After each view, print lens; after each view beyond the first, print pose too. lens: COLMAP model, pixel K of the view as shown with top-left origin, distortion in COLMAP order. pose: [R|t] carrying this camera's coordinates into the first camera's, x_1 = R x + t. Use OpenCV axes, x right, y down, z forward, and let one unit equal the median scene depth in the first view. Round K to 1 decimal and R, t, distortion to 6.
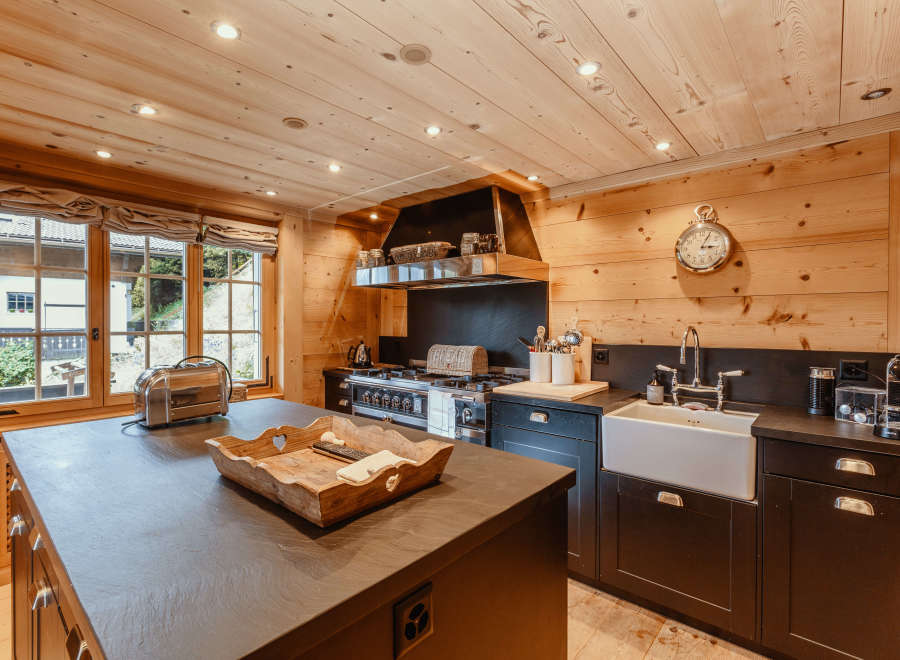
lens RADIAL K [[441.5, 0, 446.5], [0, 441.5, 328.3], [0, 0, 1]] dist [-0.000296, 0.000555]
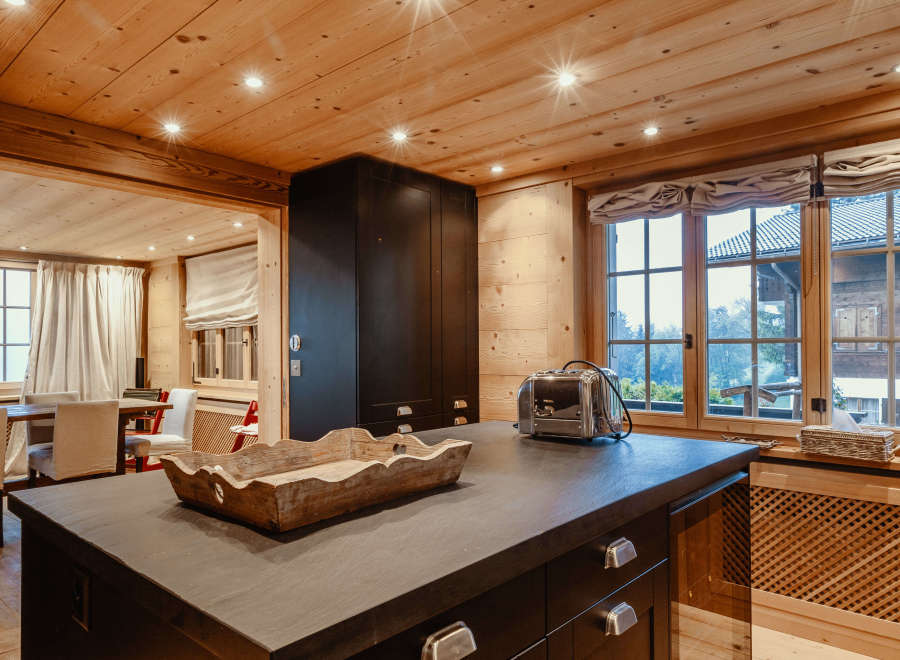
lens RADIAL K [[612.2, 0, 445.9], [0, 612.2, 342.1], [0, 0, 1]] dist [0.001840, 0.001446]
pose [[-0.018697, -0.013727, -0.999731, 0.363299], [-0.008162, 0.999875, -0.013577, 0.033659], [0.999792, 0.007906, -0.018807, 0.526632]]
